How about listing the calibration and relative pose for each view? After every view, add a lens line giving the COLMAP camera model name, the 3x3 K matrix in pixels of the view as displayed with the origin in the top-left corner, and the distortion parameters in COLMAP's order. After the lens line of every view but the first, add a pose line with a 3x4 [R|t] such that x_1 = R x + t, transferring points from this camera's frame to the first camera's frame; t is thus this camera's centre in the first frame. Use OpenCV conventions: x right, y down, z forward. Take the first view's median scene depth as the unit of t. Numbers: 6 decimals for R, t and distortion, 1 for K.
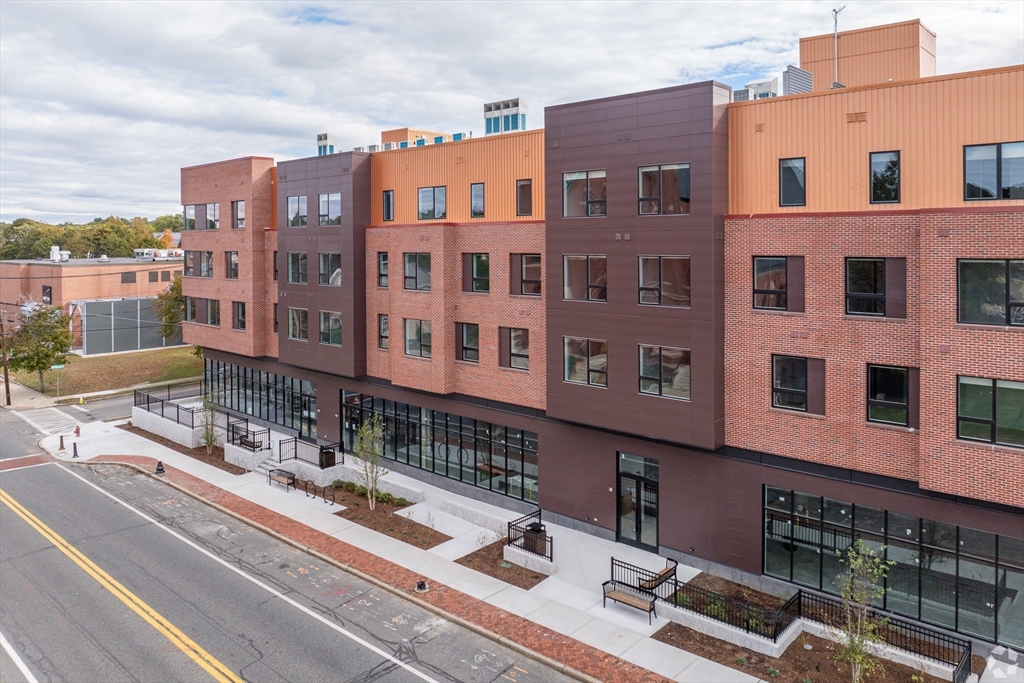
lens RADIAL K [[679.1, 0, 515.4], [0, 679.1, 261.8], [0, 0, 1]] dist [0.001033, -0.000384]
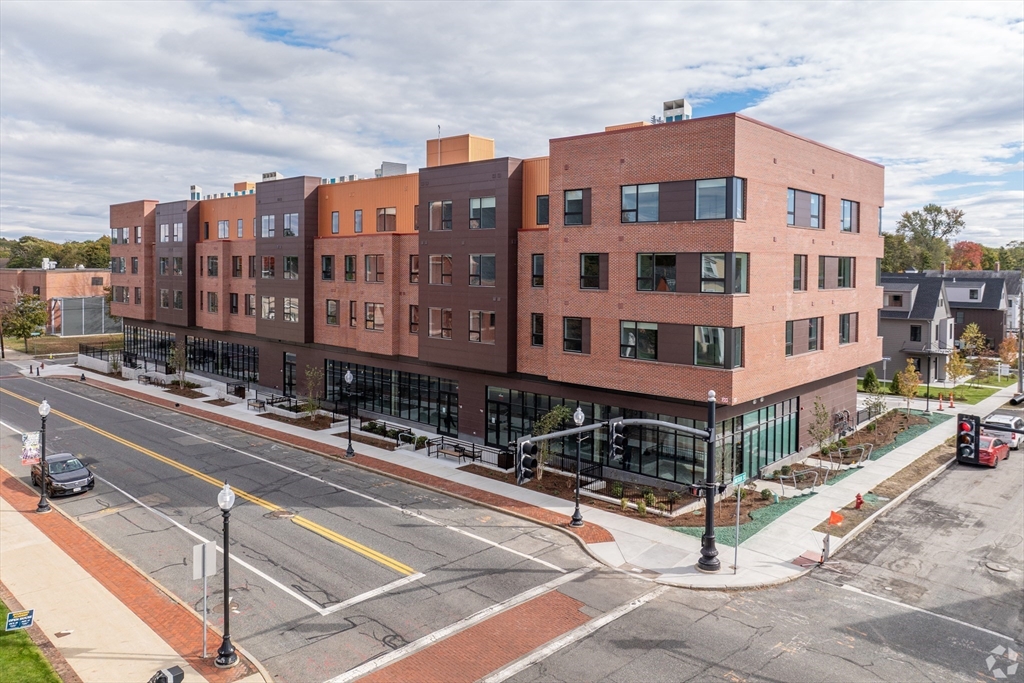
lens RADIAL K [[723.8, 0, 509.2], [0, 723.8, 291.0], [0, 0, 1]] dist [-0.011216, -0.000275]
pose [[0.999375, 0.010040, -0.033901, 0.453999], [-0.009555, 0.999850, 0.014452, 0.027174], [0.034041, -0.014119, 0.999321, -0.588185]]
